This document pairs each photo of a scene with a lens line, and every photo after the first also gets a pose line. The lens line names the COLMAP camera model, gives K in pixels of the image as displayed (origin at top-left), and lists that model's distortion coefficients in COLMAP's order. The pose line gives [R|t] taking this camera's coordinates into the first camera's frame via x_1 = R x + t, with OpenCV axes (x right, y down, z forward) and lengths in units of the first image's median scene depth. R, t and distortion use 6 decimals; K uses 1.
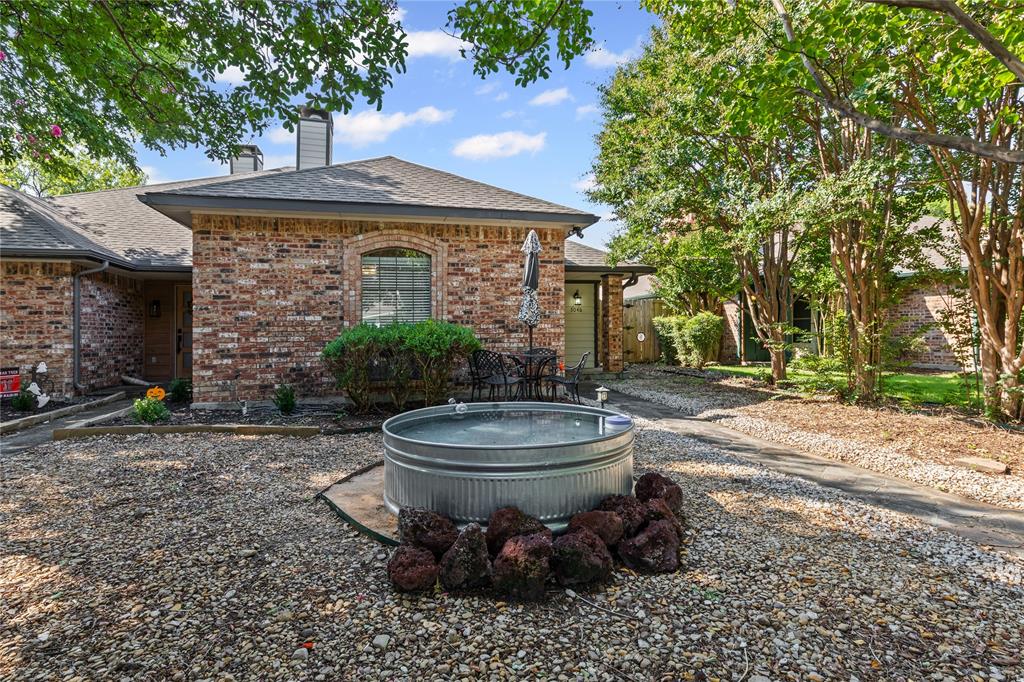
lens RADIAL K [[464.3, 0, 572.5], [0, 464.3, 312.3], [0, 0, 1]] dist [0.005765, 0.000718]
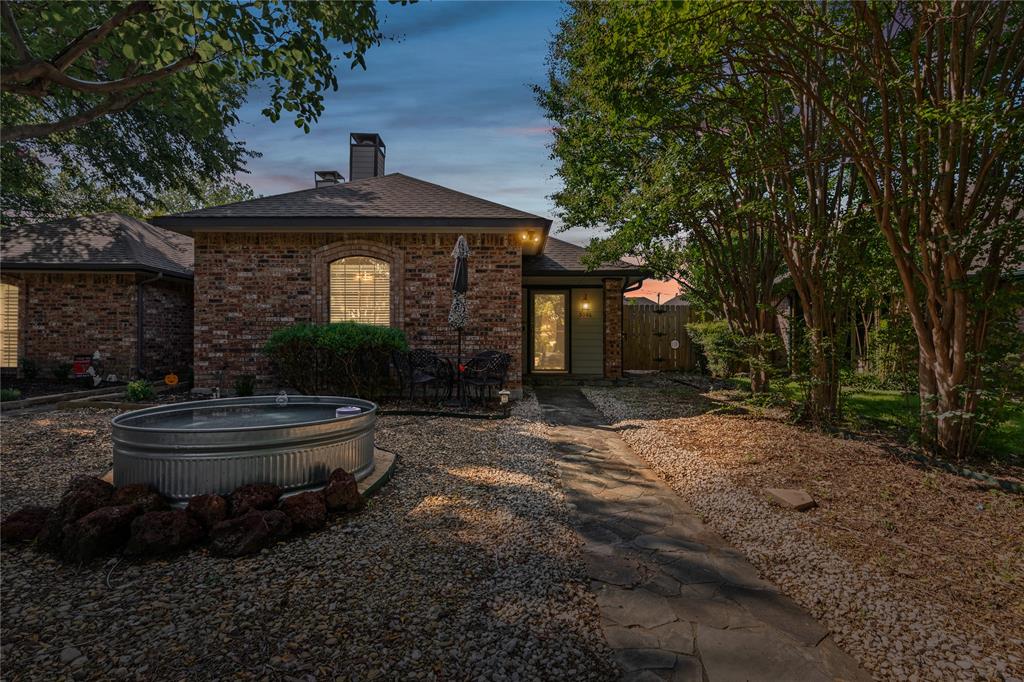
lens RADIAL K [[464.3, 0, 551.1], [0, 464.3, 314.8], [0, 0, 1]] dist [0.005765, 0.000718]
pose [[0.969277, 0.006332, -0.245889, 0.349817], [-0.008336, 0.999940, -0.007110, 0.004459], [0.245830, 0.008941, 0.969272, 0.046307]]
